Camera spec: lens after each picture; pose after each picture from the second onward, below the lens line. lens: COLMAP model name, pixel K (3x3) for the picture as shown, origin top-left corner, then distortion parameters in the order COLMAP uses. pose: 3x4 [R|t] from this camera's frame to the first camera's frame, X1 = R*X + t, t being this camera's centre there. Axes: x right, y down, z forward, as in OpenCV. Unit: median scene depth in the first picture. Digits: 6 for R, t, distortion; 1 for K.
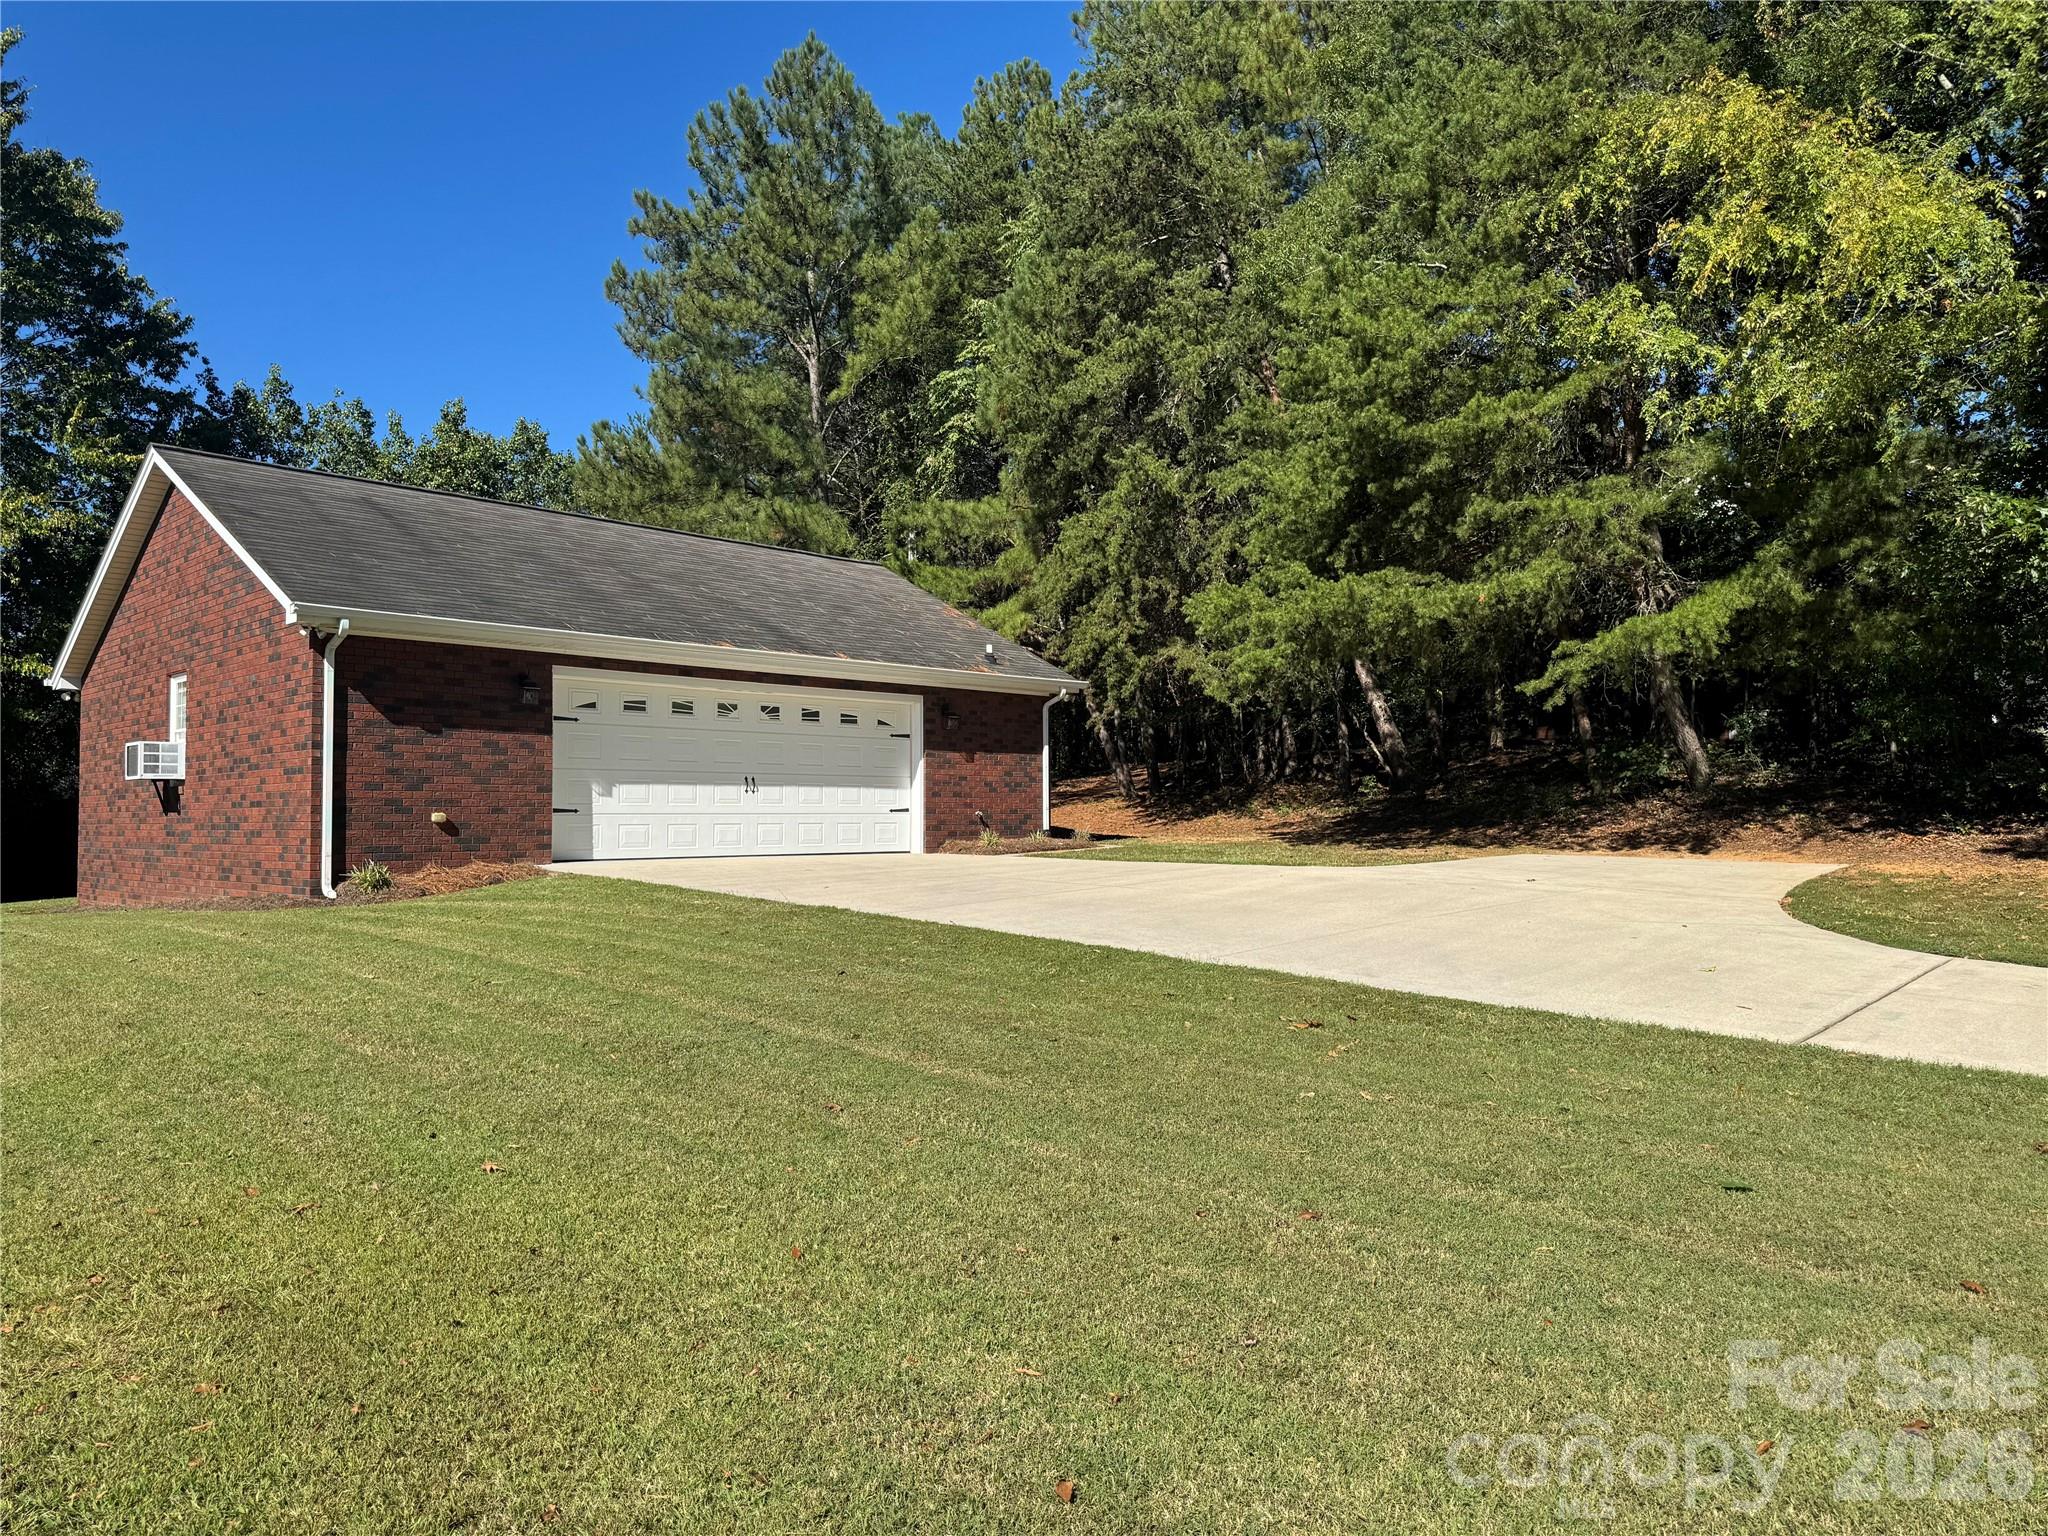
lens RADIAL K [[1433.2, 0, 1026.8], [0, 1433.2, 768.9], [0, 0, 1]] dist [0.035381, -0.004077]
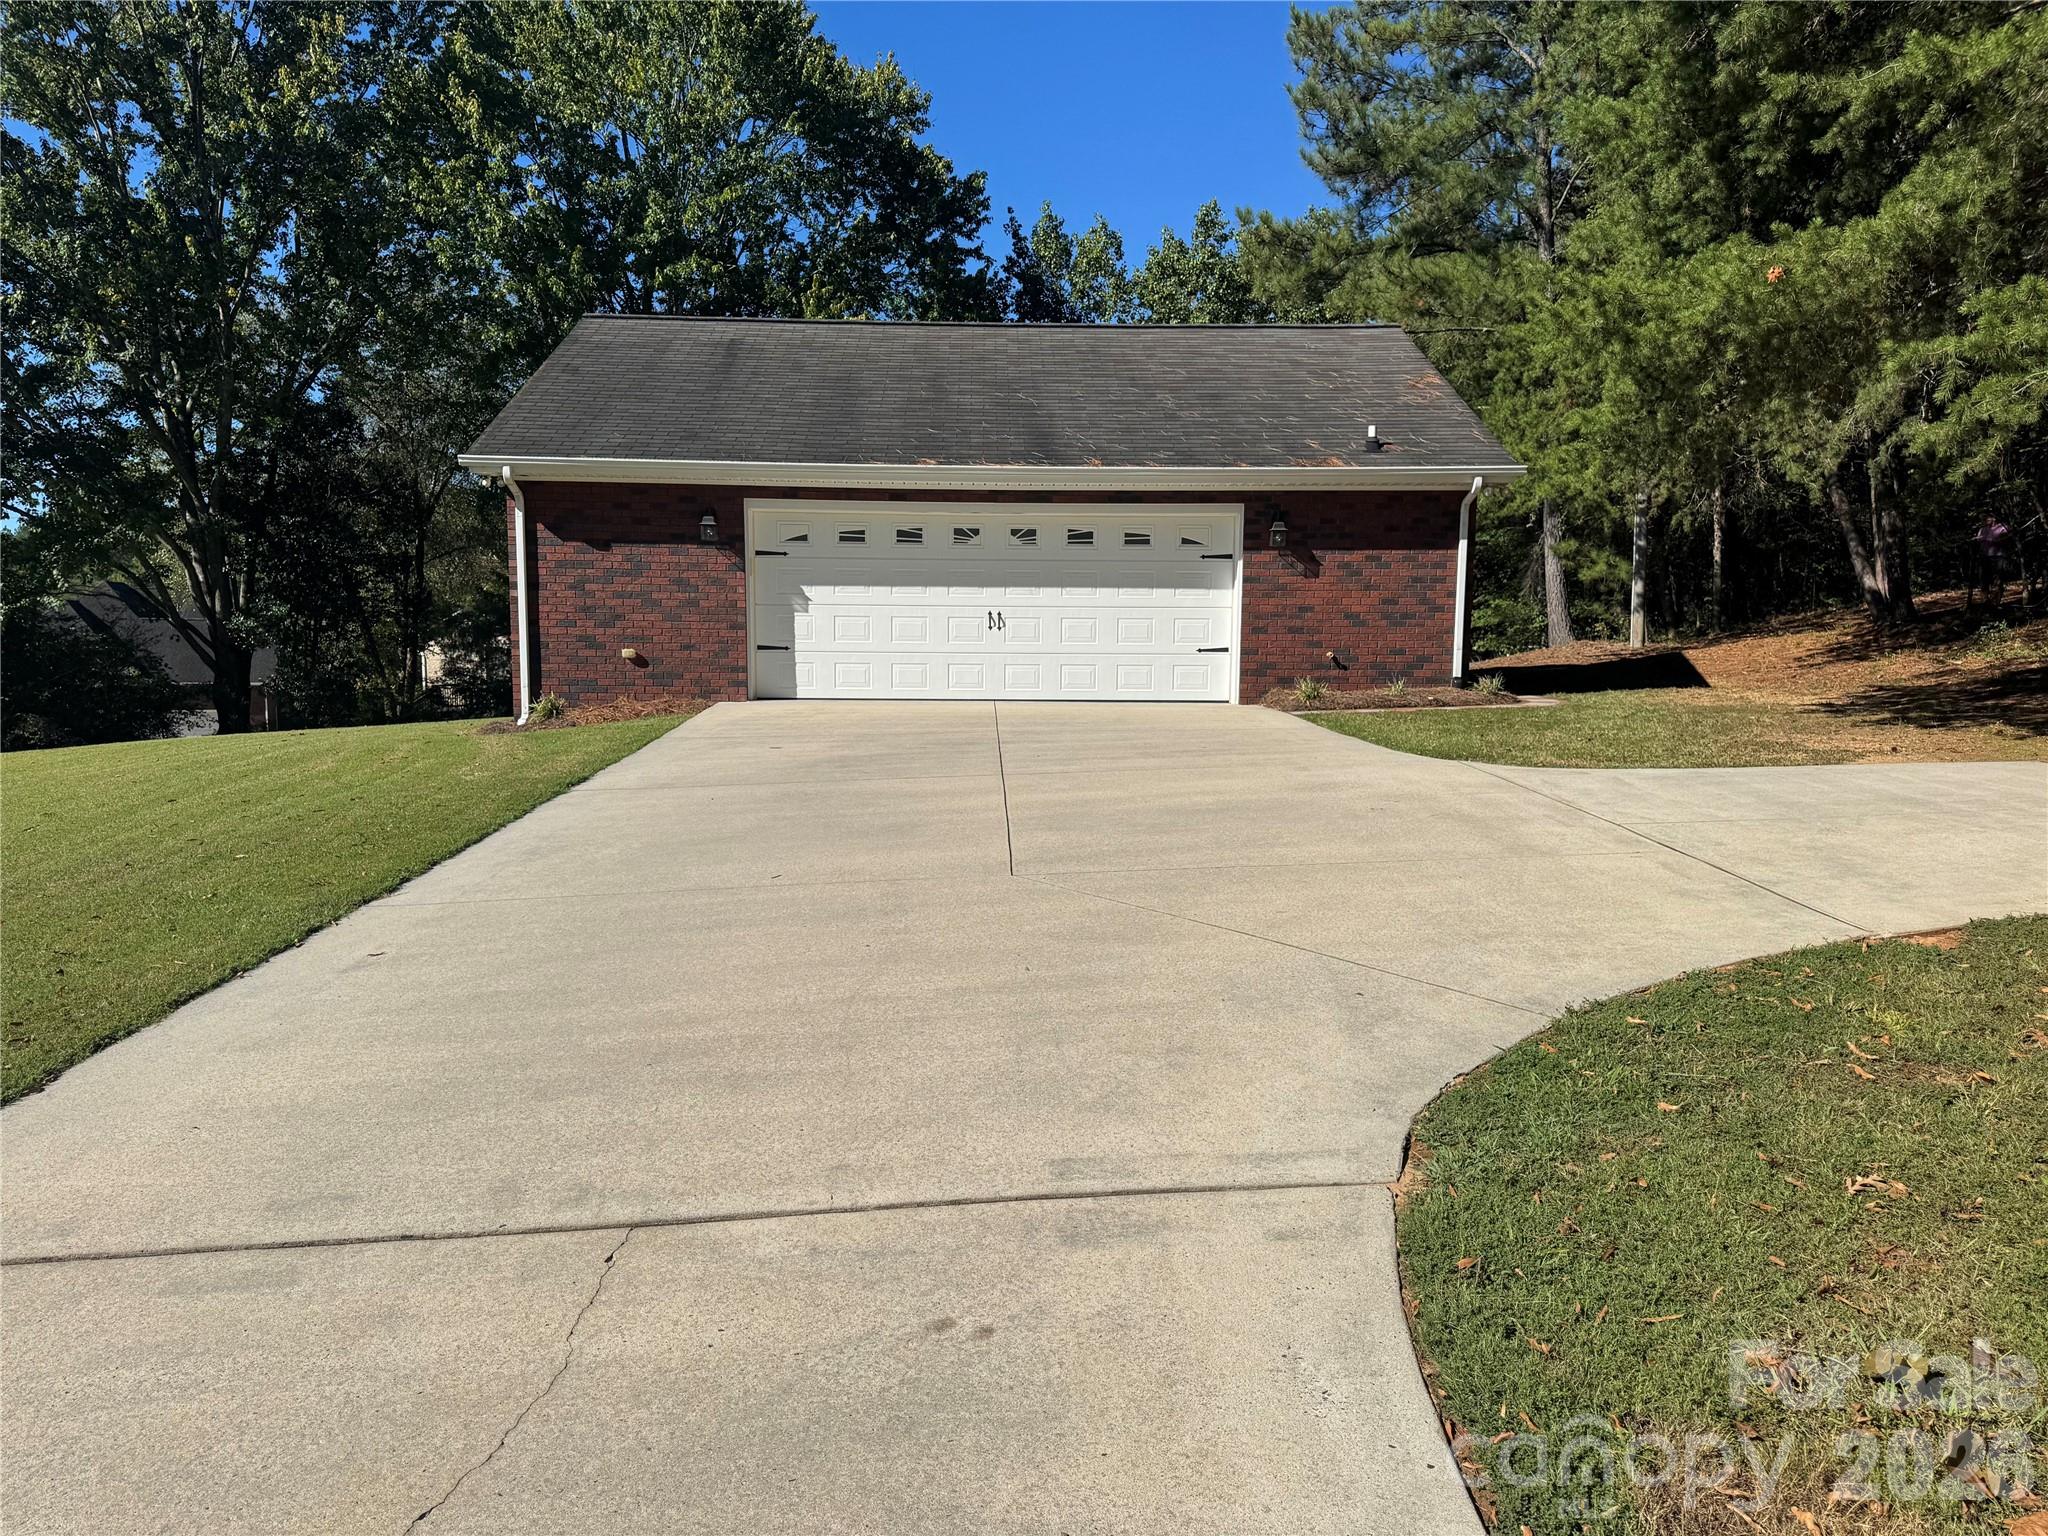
lens RADIAL K [[1433.2, 0, 1024.1], [0, 1433.2, 770.2], [0, 0, 1]] dist [0.035381, -0.004077]
pose [[0.685687, 0.087442, -0.722625, 0.458778], [0.015473, 0.990783, 0.134572, -0.015398], [0.727732, -0.103455, 0.678014, 0.393364]]
